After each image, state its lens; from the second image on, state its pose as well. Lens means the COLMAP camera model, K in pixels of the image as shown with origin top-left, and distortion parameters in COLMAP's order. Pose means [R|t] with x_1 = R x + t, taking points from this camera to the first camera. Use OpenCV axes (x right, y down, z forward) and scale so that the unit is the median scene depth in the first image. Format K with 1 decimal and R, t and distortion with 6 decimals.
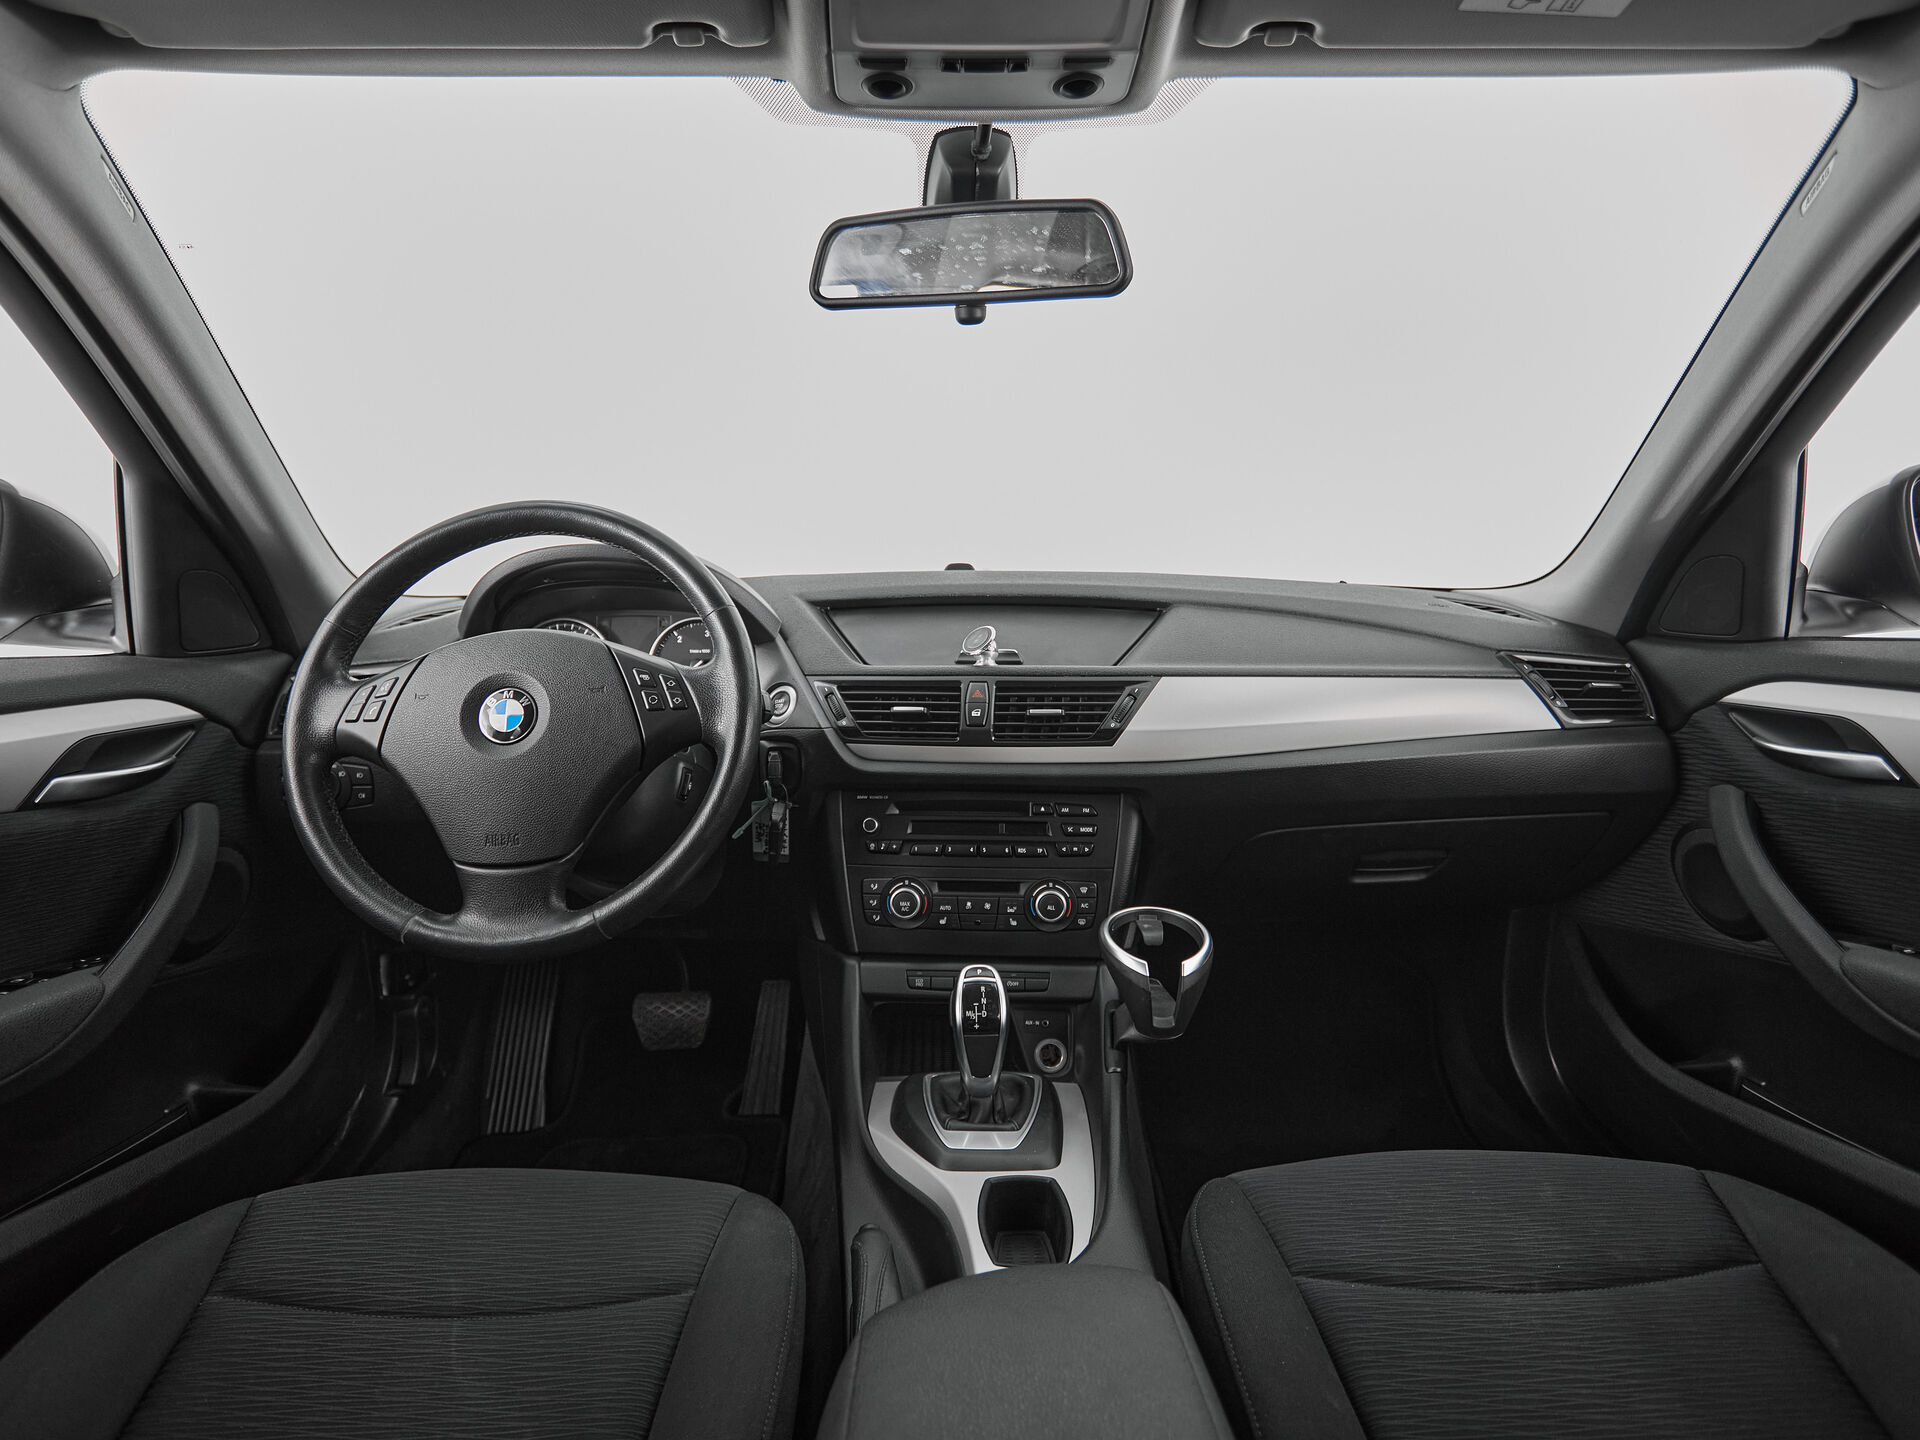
lens RADIAL K [[1044.8, 0, 960.0], [0, 1044.8, 720.0], [0, 0, 1]] dist [-0.001590, 0.000301]
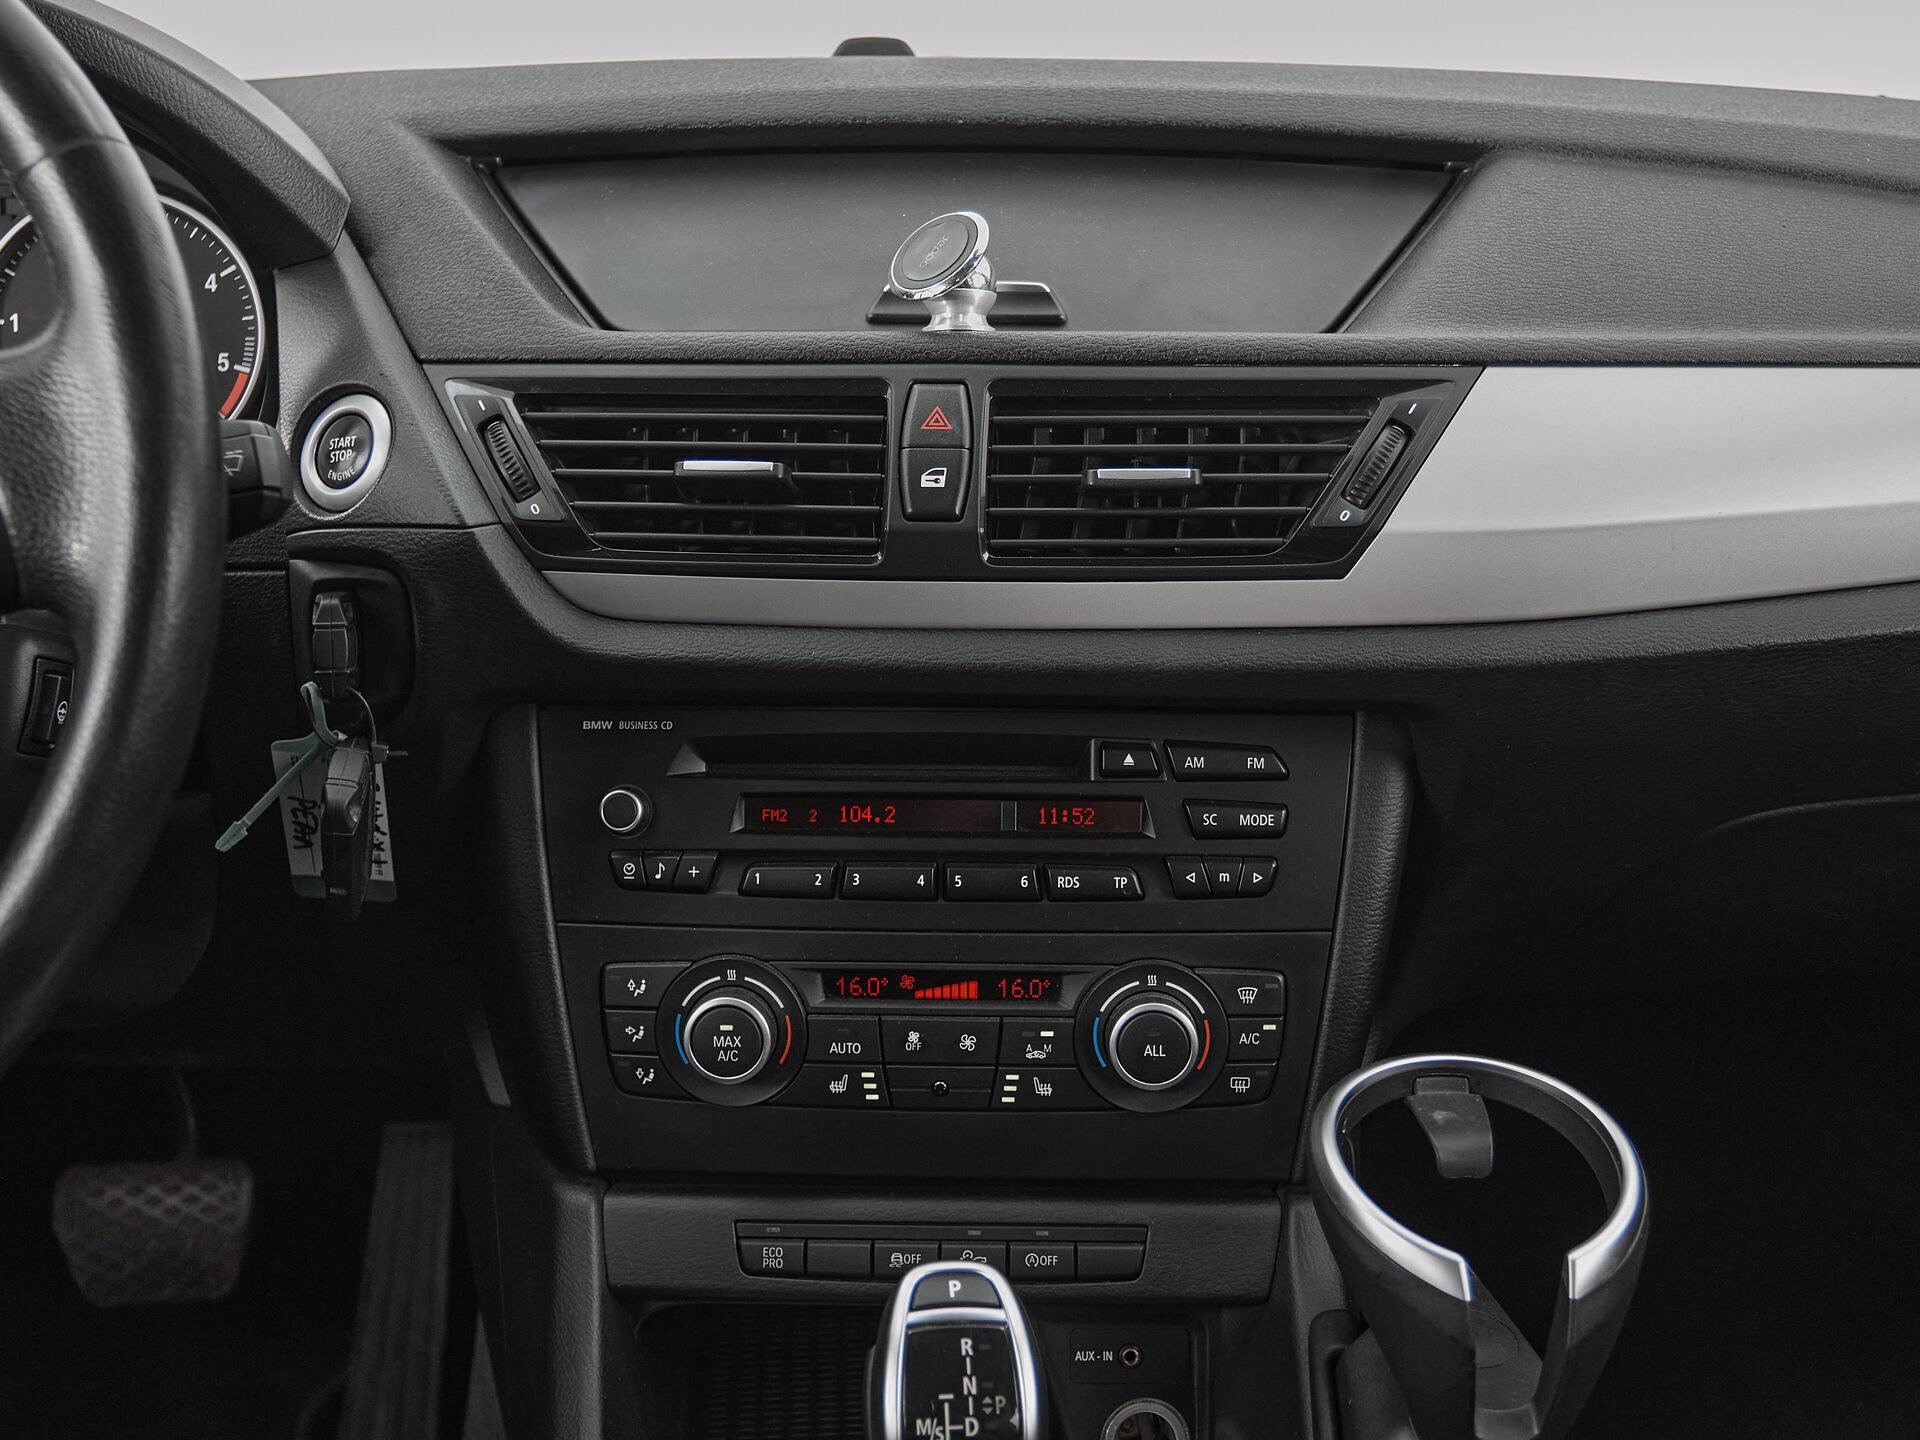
lens RADIAL K [[2071.4, 0, 942.8], [0, 2071.4, 696.2], [0, 0, 1]] dist [-0.040584, 0.010998]
pose [[0.999174, -0.008170, 0.039810, -0.008222], [0.002763, 0.990974, 0.134023, -0.026188], [-0.040546, -0.133803, 0.990178, 0.340390]]
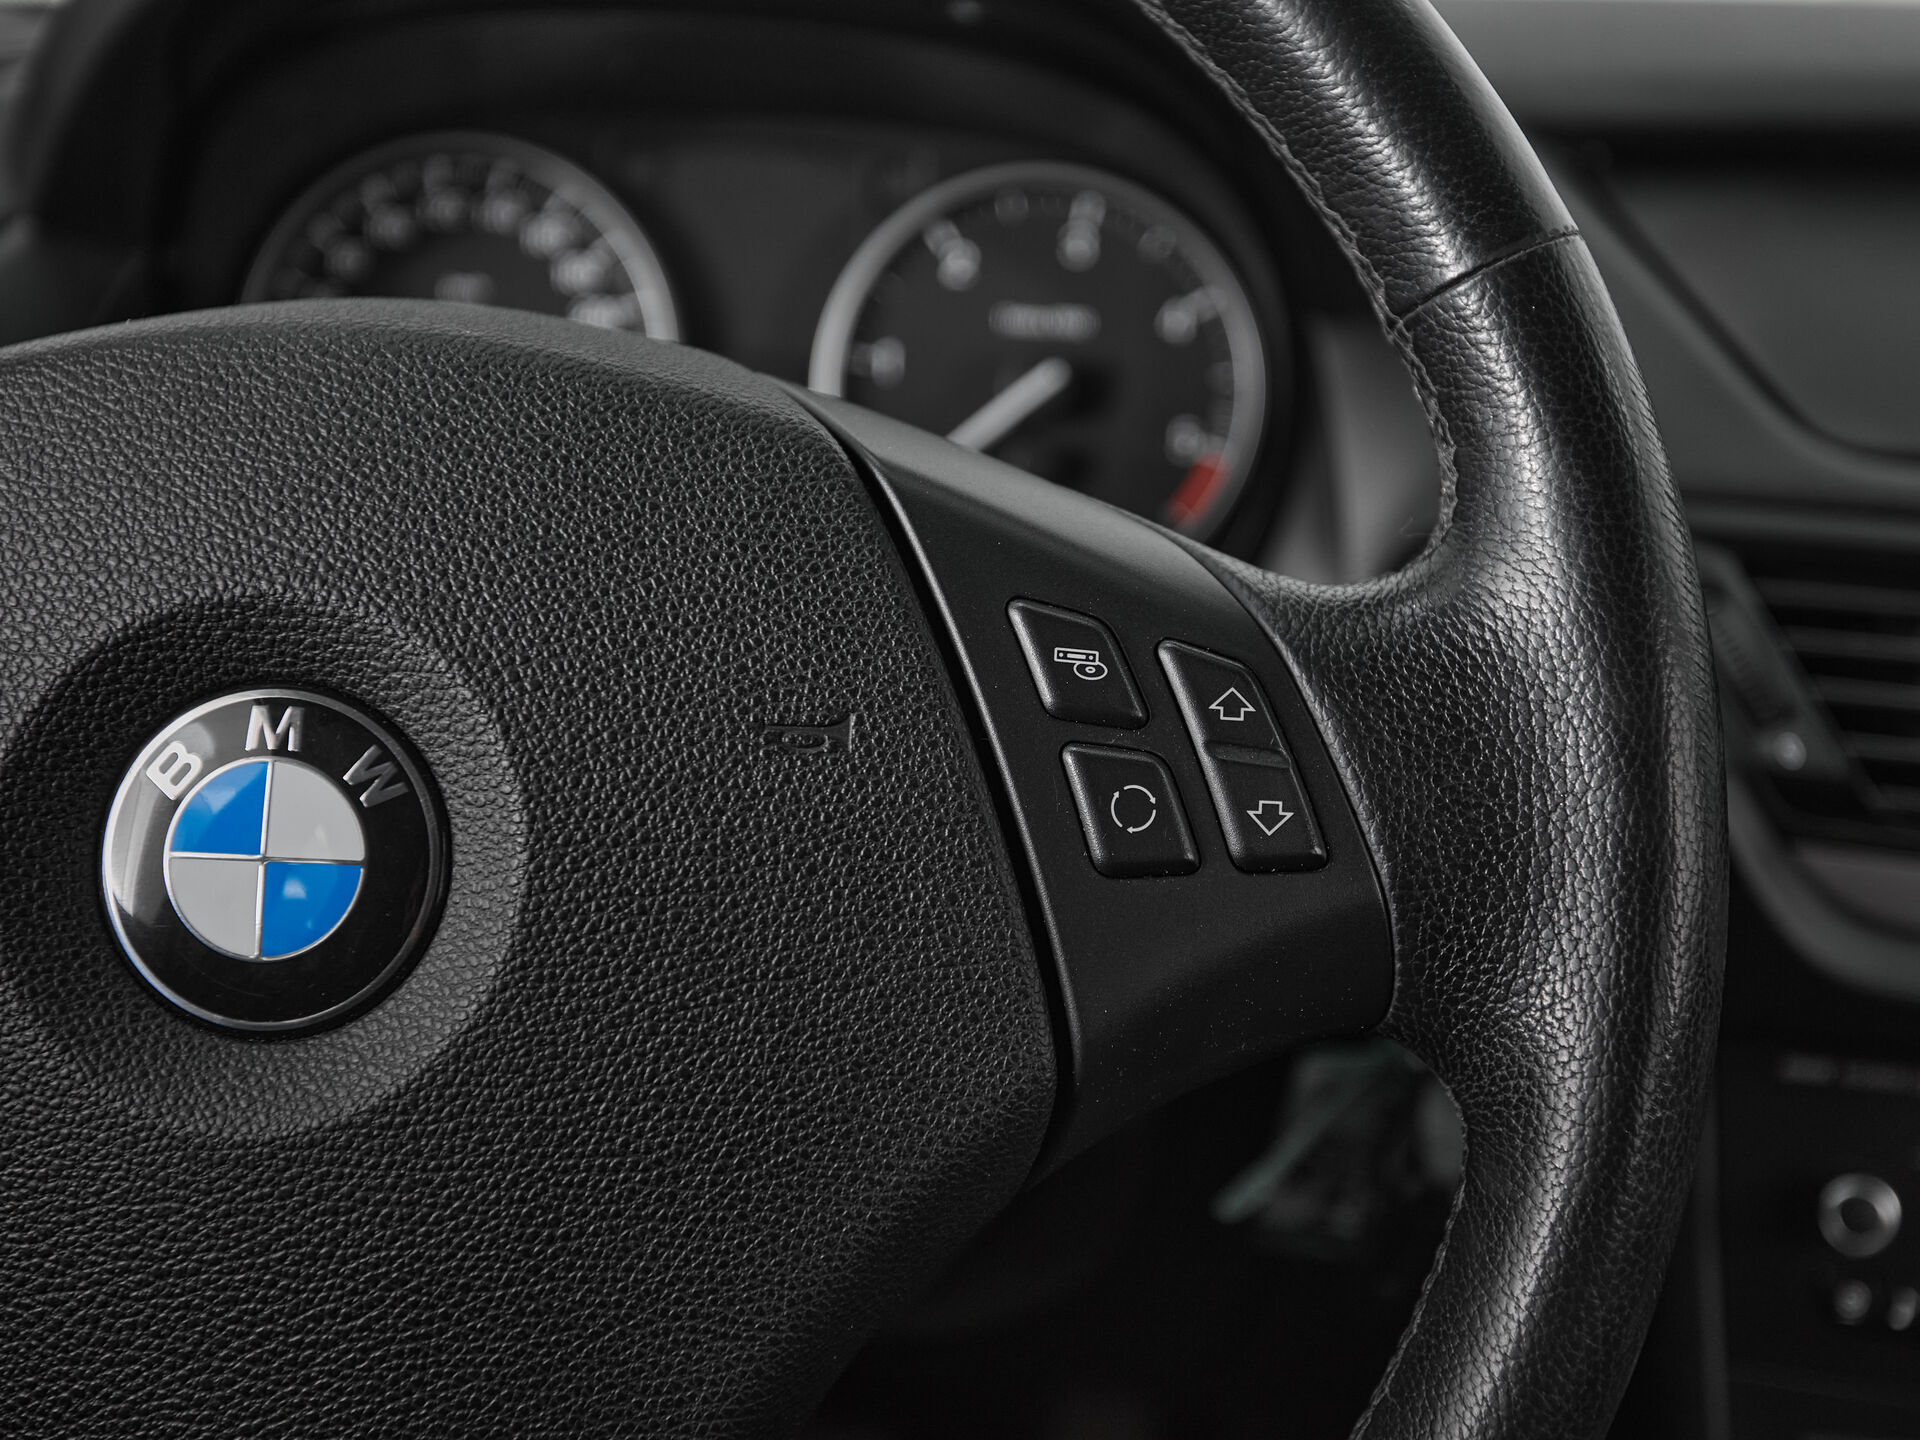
lens RADIAL K [[2508.9, 0, 1108.2], [0, 2508.9, 722.6], [0, 0, 1]] dist [0.020120, 0.066574]
pose [[0.996555, 0.068039, -0.047432, -0.229000], [-0.059231, 0.984135, 0.167244, -0.081004], [0.058058, -0.163859, 0.984774, 0.499615]]
